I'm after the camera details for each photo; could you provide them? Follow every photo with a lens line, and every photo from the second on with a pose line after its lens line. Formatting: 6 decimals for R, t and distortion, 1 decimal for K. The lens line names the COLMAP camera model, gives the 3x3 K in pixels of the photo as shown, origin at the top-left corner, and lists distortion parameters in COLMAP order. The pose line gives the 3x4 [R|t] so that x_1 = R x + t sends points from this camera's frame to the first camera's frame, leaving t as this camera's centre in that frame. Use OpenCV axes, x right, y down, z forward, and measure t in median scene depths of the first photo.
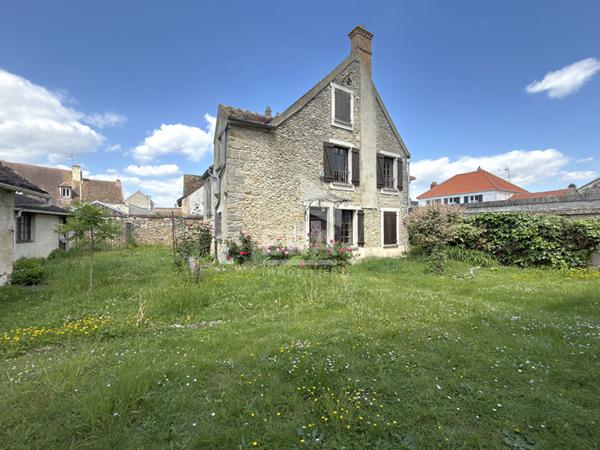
lens RADIAL K [[241.8, 0, 299.8], [0, 241.8, 223.9], [0, 0, 1]] dist [0.002602, 0.000063]
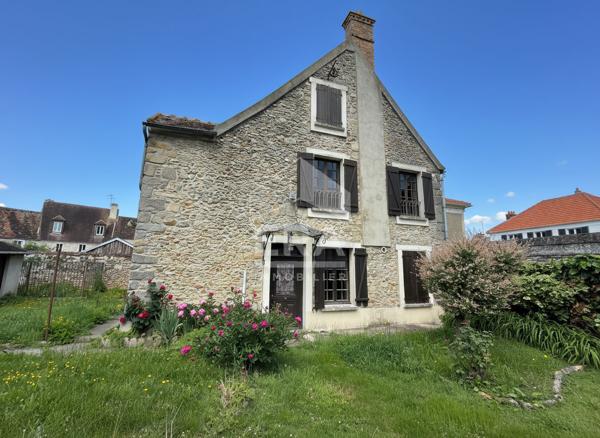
lens RADIAL K [[267.1, 0, 300.1], [0, 267.1, 218.4], [0, 0, 1]] dist [0.001438, 0.000219]
pose [[0.981628, -0.018599, -0.189898, 0.249388], [-0.013440, 0.986026, -0.166048, -0.016621], [0.190332, 0.165550, 0.967661, 0.270883]]
